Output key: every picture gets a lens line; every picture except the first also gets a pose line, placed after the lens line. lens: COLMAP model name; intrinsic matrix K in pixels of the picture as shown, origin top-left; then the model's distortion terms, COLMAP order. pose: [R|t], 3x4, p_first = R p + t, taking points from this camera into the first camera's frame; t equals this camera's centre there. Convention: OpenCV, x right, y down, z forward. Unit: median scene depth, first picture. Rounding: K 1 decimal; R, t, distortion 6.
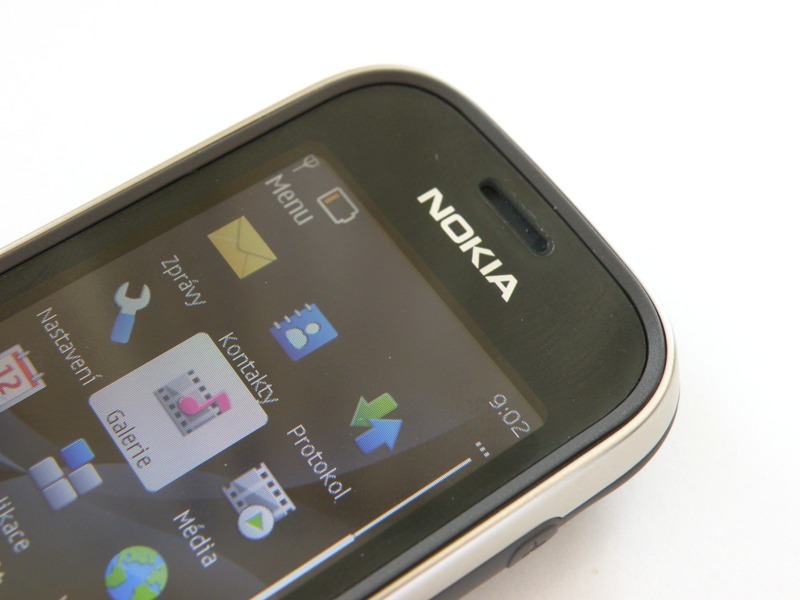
lens RADIAL K [[1288.2, 0, 401.2], [0, 1288.2, 304.9], [0, 0, 1]] dist [-0.052955, 0.000000]
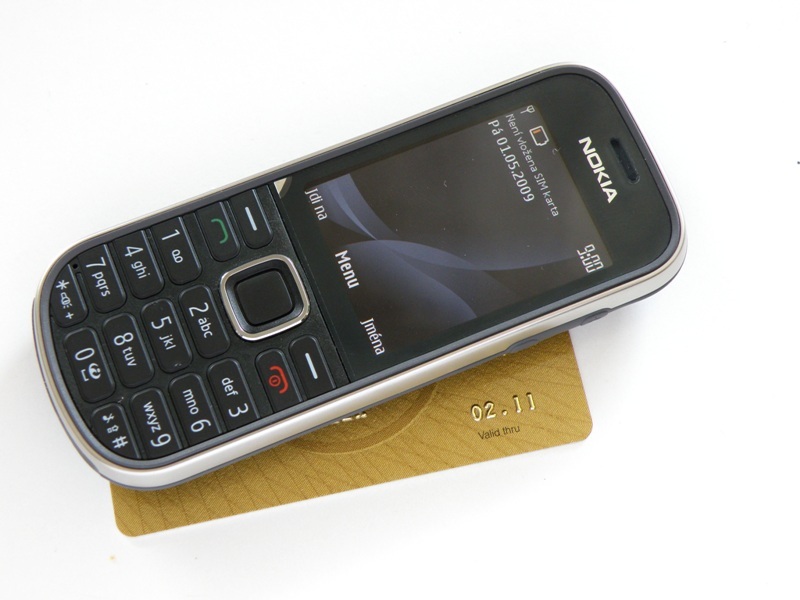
lens RADIAL K [[1455.1, 0, 402.5], [0, 1455.1, 299.1], [0, 0, 1]] dist [0.091116, 0.000000]
pose [[0.972336, 0.216005, -0.088907, 0.000899], [-0.197360, 0.963297, 0.181957, -0.211272], [0.124948, -0.159377, 0.979279, -1.341316]]
